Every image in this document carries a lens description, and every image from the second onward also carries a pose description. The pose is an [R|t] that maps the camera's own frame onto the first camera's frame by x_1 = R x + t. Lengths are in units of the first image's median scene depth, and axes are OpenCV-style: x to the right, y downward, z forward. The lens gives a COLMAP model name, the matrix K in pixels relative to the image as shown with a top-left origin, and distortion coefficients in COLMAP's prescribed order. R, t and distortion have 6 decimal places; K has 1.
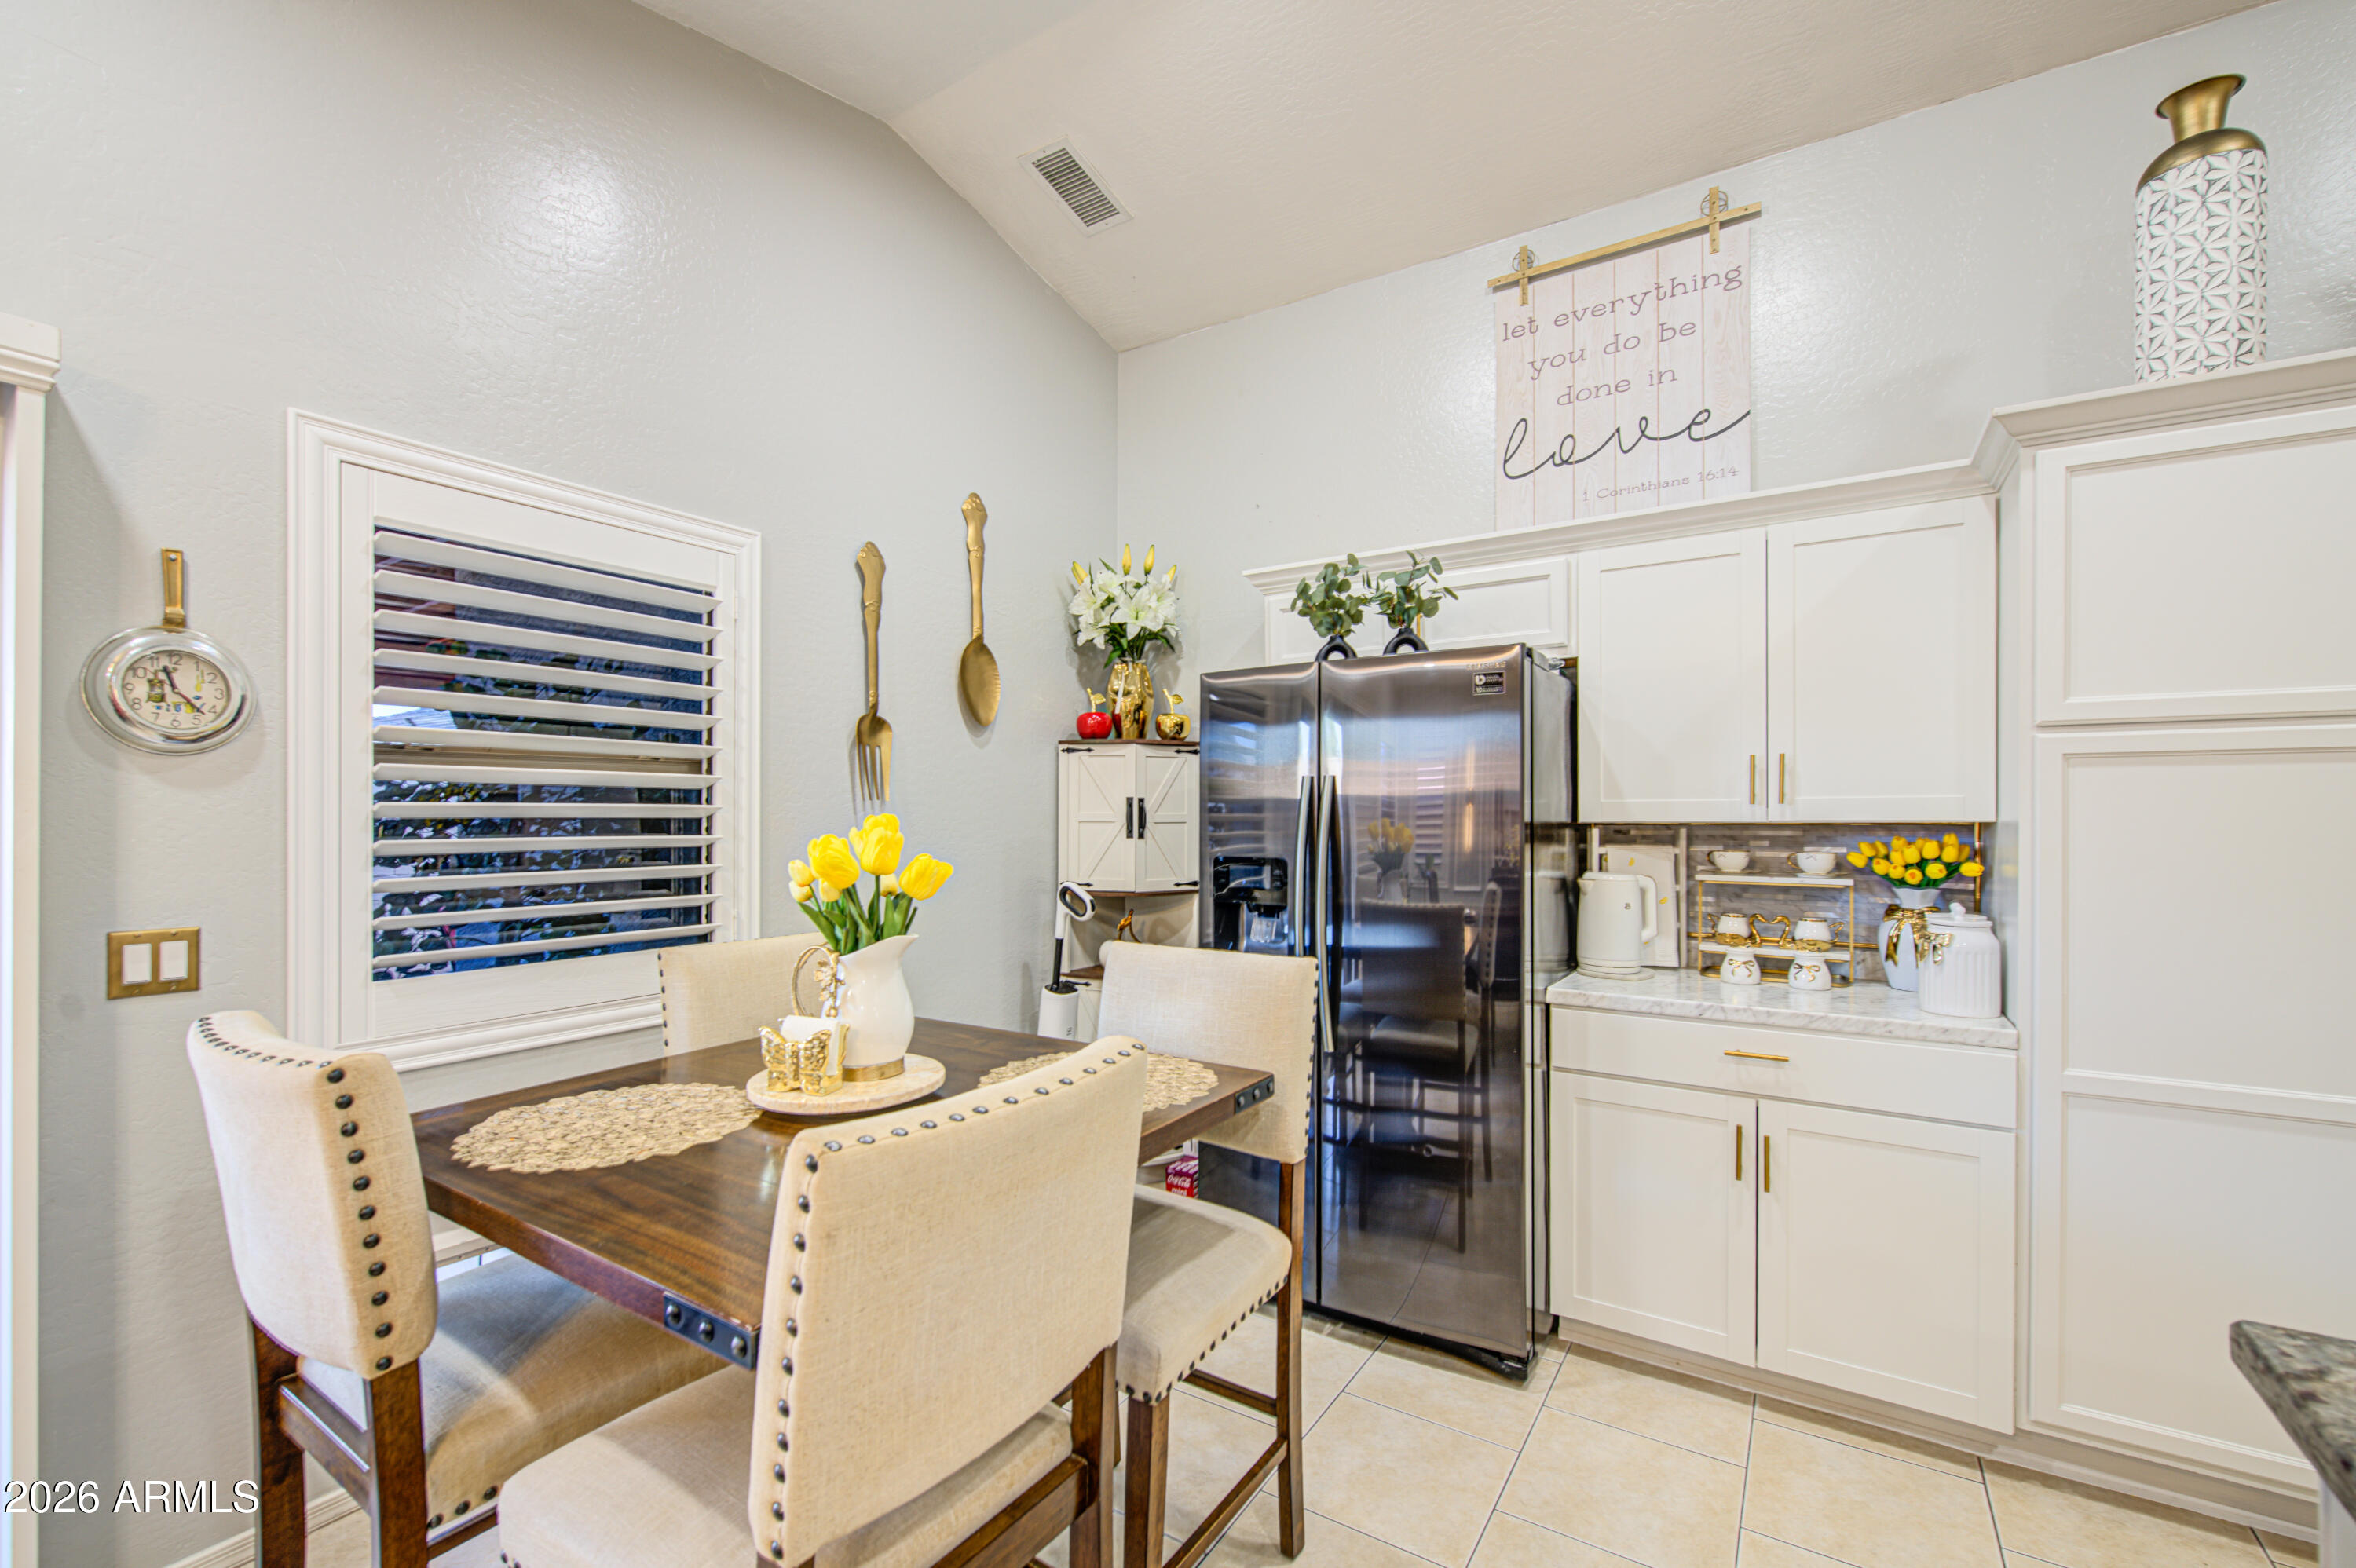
lens RADIAL K [[995.0, 0, 1178.5], [0, 995.0, 820.0], [0, 0, 1]] dist [-0.000419, -0.000516]
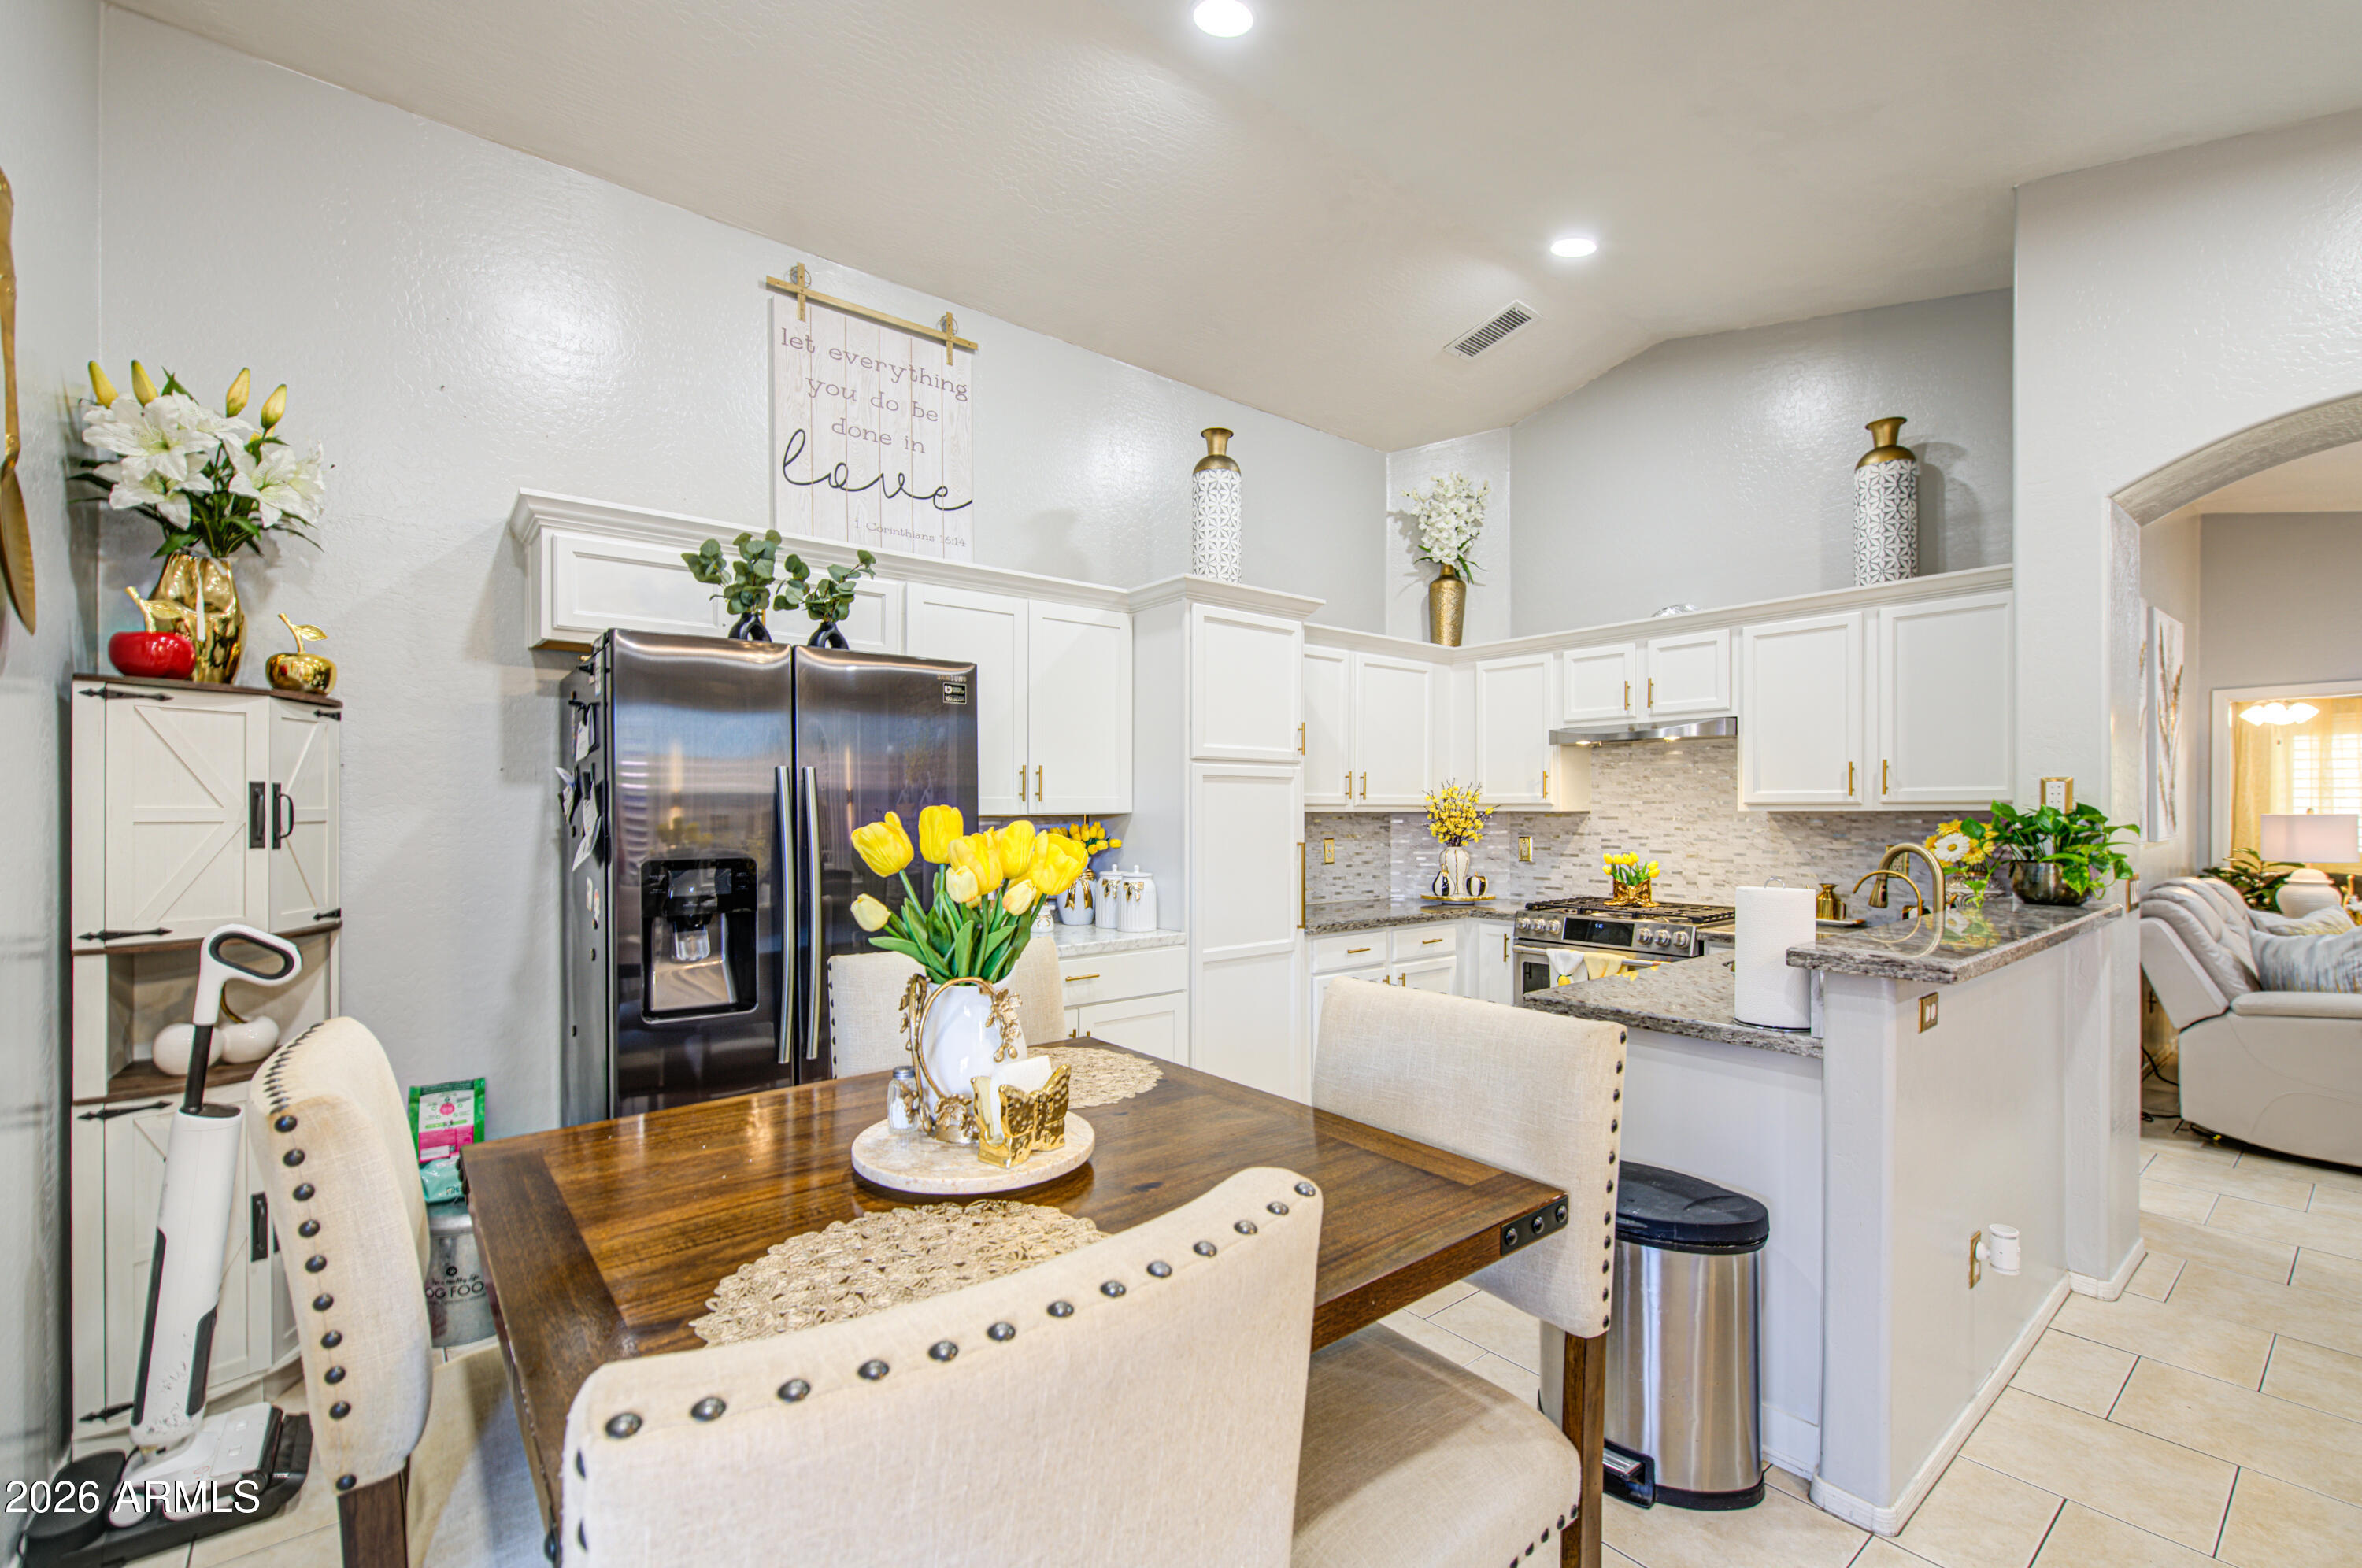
lens RADIAL K [[997.5, 0, 1181.5], [0, 997.5, 820.1], [0, 0, 1]] dist [-0.000419, -0.000516]
pose [[0.305628, -0.009133, 0.952107, -0.581231], [0.008146, 0.999942, 0.006977, 0.001674], [-0.952116, 0.005624, 0.305684, 0.334279]]
